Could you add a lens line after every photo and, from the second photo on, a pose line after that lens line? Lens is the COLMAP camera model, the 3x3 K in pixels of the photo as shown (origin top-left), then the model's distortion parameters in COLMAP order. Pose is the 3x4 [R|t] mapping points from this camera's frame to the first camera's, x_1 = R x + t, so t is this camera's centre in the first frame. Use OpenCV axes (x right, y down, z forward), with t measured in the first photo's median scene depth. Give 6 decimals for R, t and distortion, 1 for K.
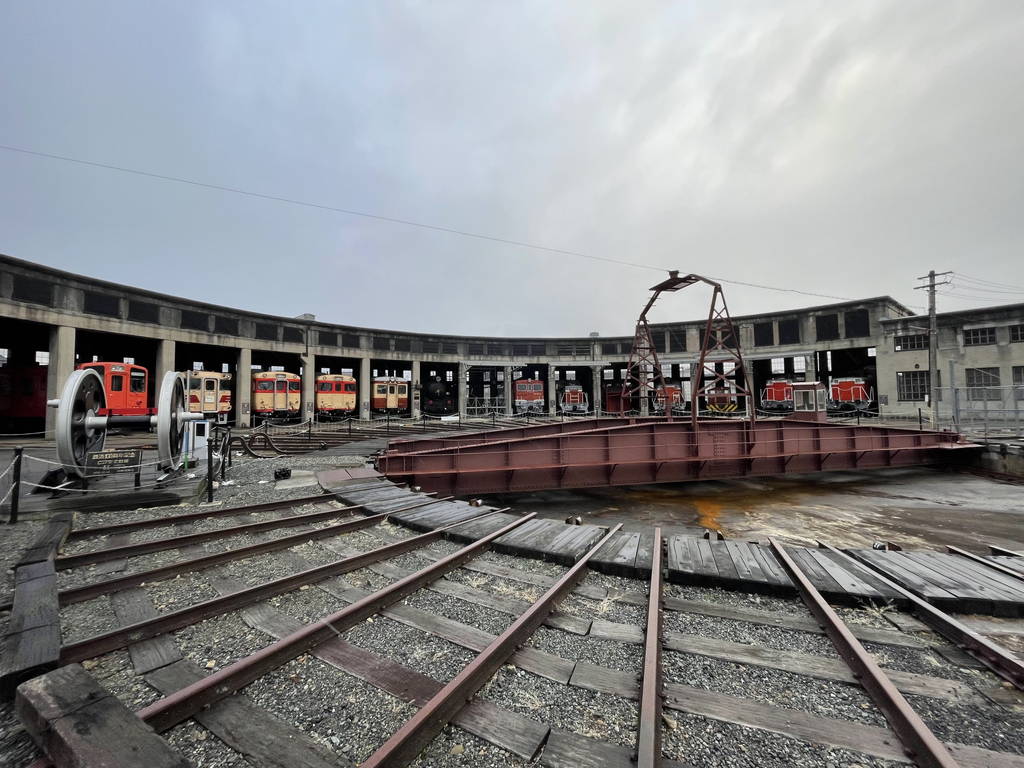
lens RADIAL K [[413.9, 0, 512.0], [0, 413.9, 384.0], [0, 0, 1]] dist [-0.001853, 0.000541]
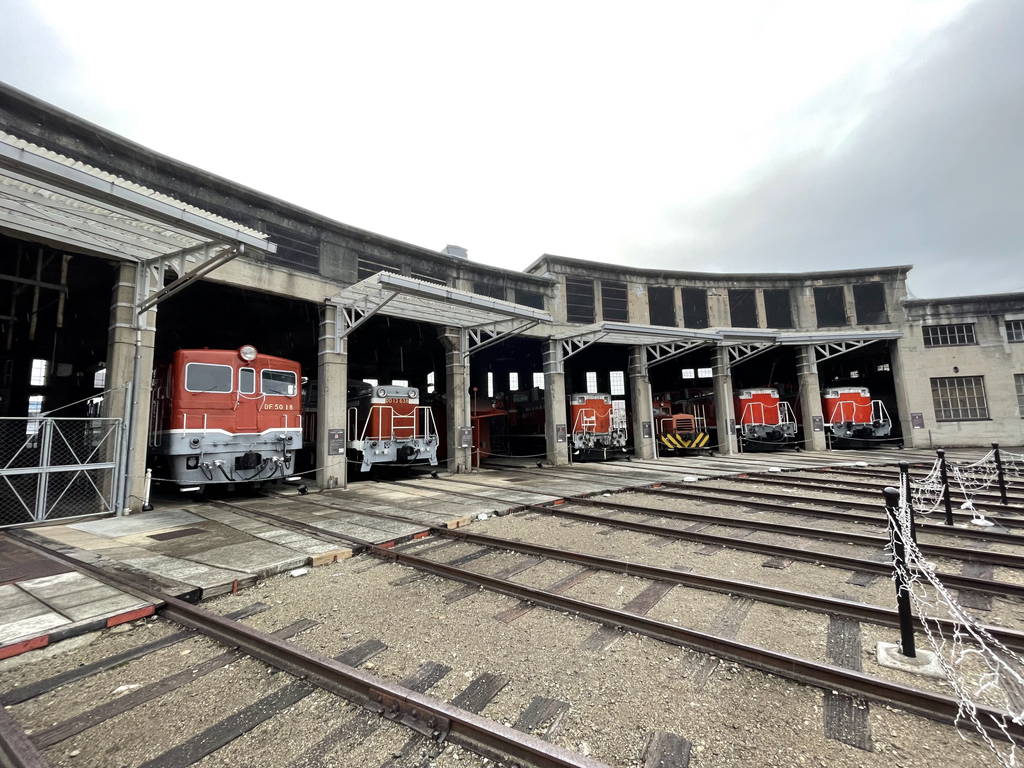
lens RADIAL K [[413.9, 0, 512.0], [0, 413.9, 384.0], [0, 0, 1]] dist [-0.001853, 0.000541]
pose [[0.736950, 0.065063, 0.672809, -0.011393], [-0.006419, 0.995985, -0.089285, 0.042162], [-0.675917, 0.061480, 0.734409, 0.914454]]
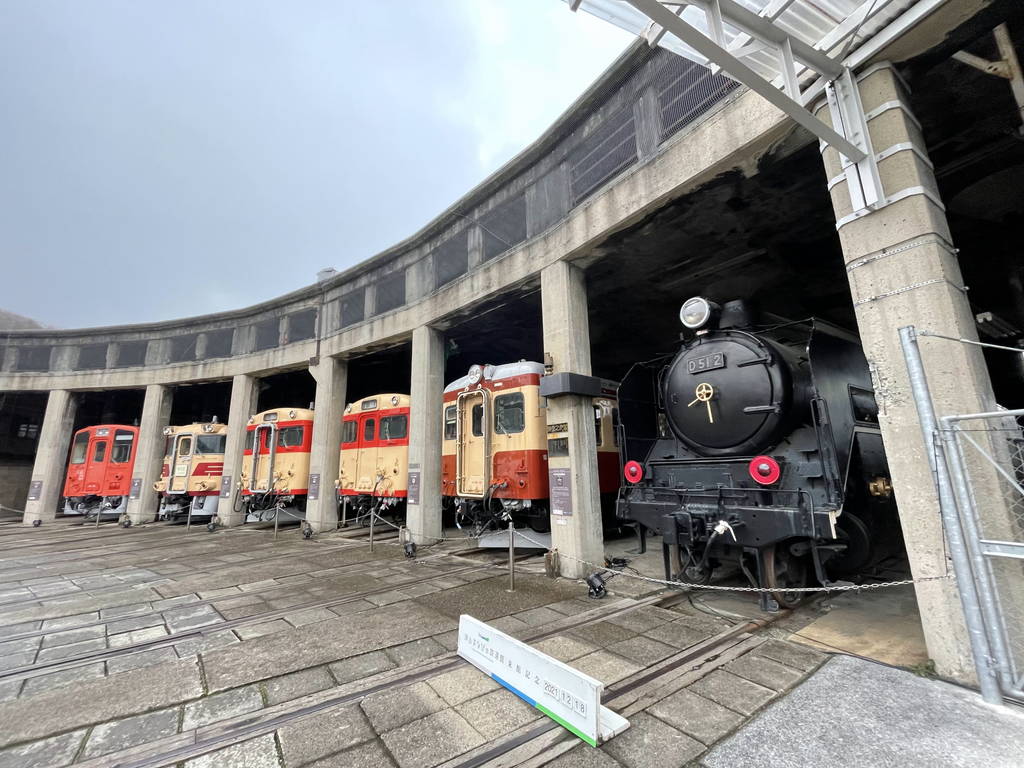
lens RADIAL K [[413.9, 0, 512.0], [0, 413.9, 384.0], [0, 0, 1]] dist [-0.001853, 0.000541]
pose [[0.134894, -0.195639, -0.971354, -0.056002], [0.063189, 0.980017, -0.188609, 0.046227], [0.988843, -0.035936, 0.144560, 1.122448]]
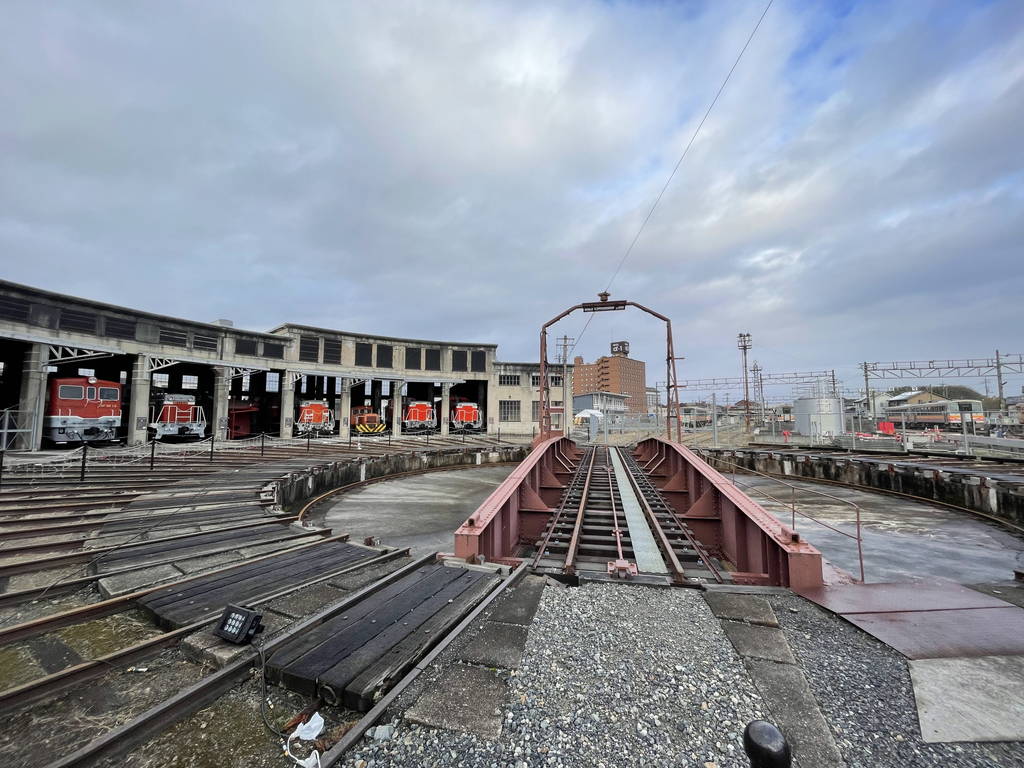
lens RADIAL K [[413.9, 0, 512.0], [0, 413.9, 384.0], [0, 0, 1]] dist [-0.001853, 0.000541]
pose [[0.421786, 0.086102, 0.902598, -0.279082], [-0.043465, 0.996256, -0.074725, 0.016696], [-0.905653, -0.007714, 0.423949, 0.360072]]
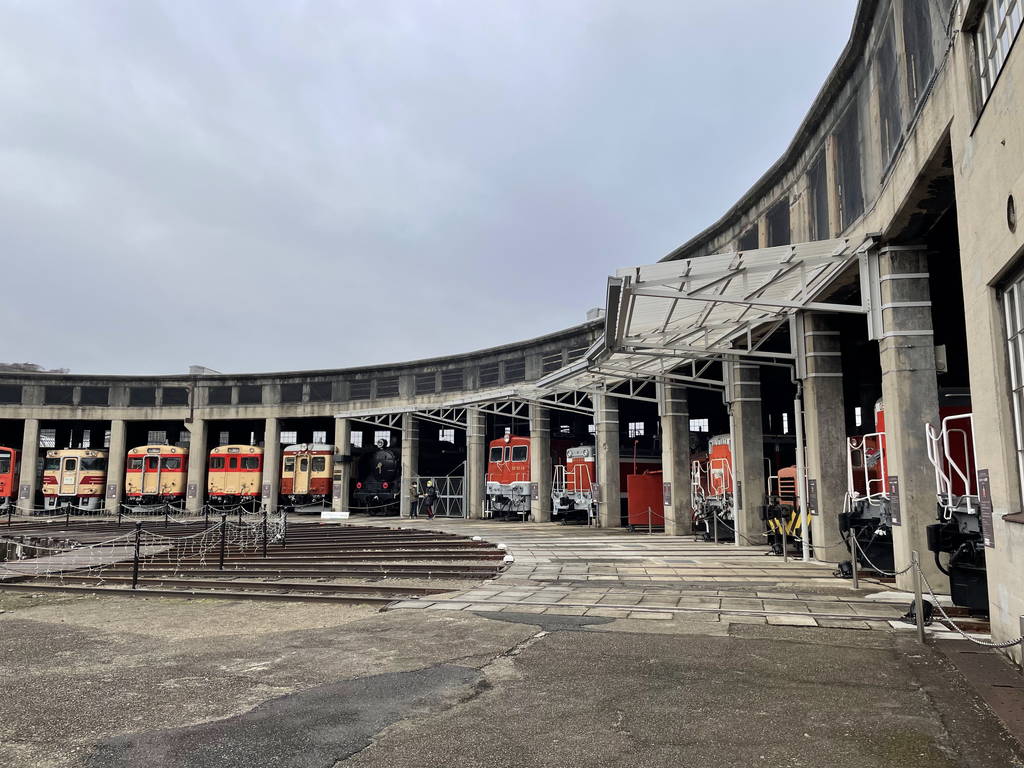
lens RADIAL K [[746.7, 0, 512.0], [0, 746.7, 384.0], [0, 0, 1]] dist [0.094688, -0.117483]
pose [[0.539681, -0.102441, -0.835614, 0.957428], [0.029563, 0.994263, -0.102797, 0.021639], [0.841351, 0.030774, 0.539613, 0.737740]]
